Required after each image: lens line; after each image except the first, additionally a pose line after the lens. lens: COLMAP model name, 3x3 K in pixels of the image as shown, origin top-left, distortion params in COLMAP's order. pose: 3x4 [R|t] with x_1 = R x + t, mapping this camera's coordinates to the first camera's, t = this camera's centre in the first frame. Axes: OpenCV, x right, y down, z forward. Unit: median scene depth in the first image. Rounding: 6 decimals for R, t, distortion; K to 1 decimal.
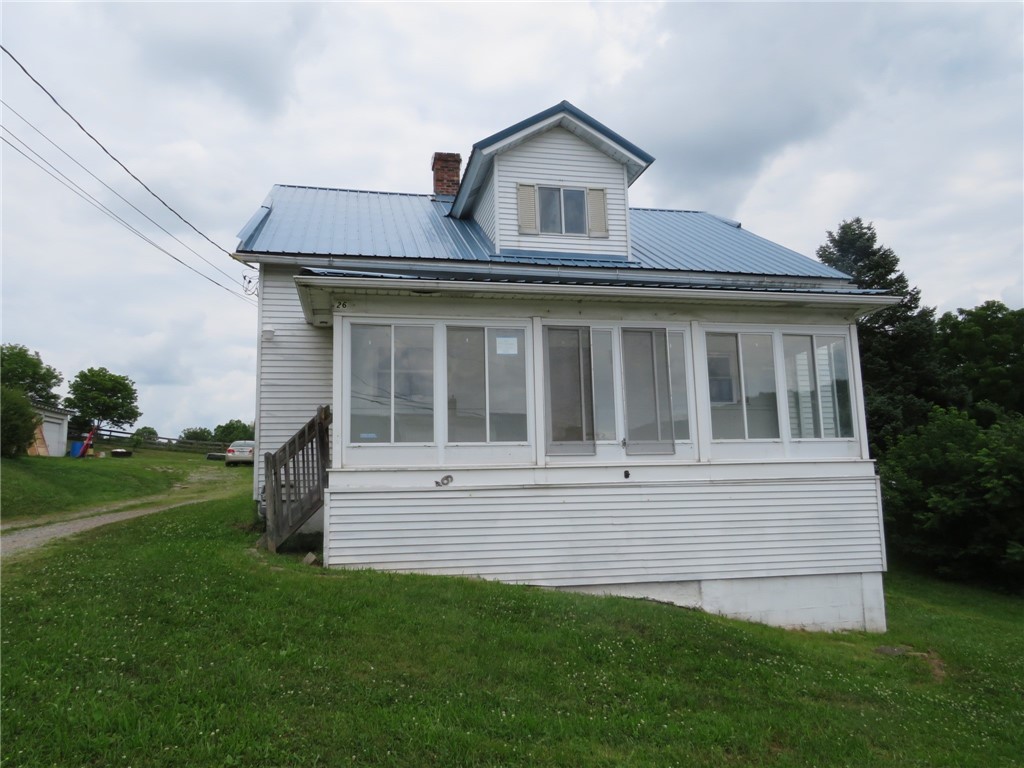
lens RADIAL K [[729.3, 0, 512.0], [0, 729.3, 384.0], [0, 0, 1]] dist [0.000670, 0.000737]
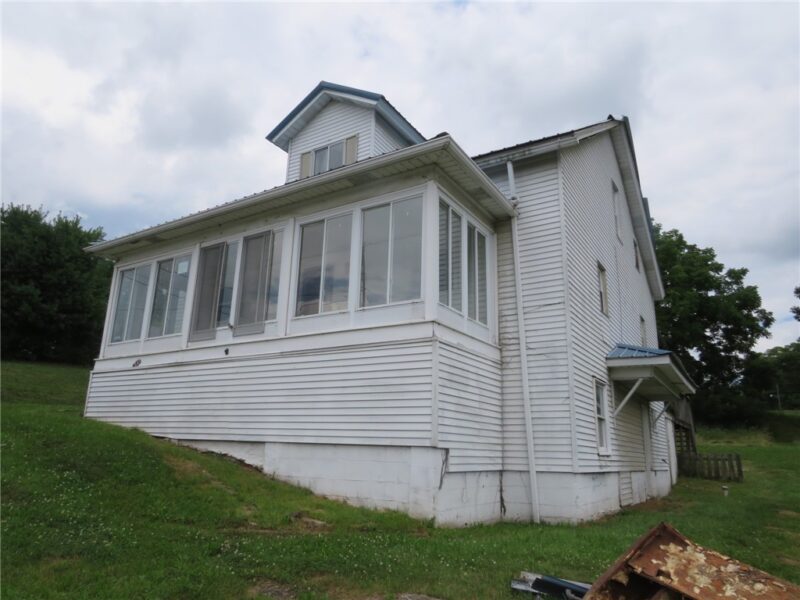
lens RADIAL K [[569.8, 0, 400.0], [0, 569.8, 300.0], [0, 0, 1]] dist [0.000670, 0.000737]
pose [[0.698825, -0.149786, -0.699434, 1.031770], [0.055738, 0.986259, -0.155522, 0.201365], [0.713118, 0.069697, 0.697571, 0.527320]]
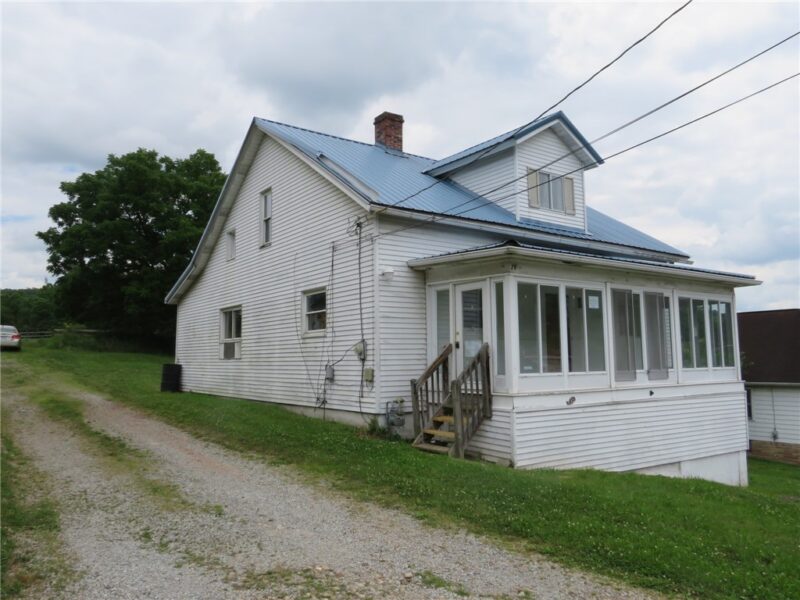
lens RADIAL K [[611.1, 0, 400.0], [0, 611.1, 300.0], [0, 0, 1]] dist [0.007107, 0.006427]
pose [[0.916102, 0.053282, 0.397389, -0.799733], [-0.069658, 0.997209, 0.026876, -0.061215], [-0.394848, -0.052303, 0.917257, 0.073227]]
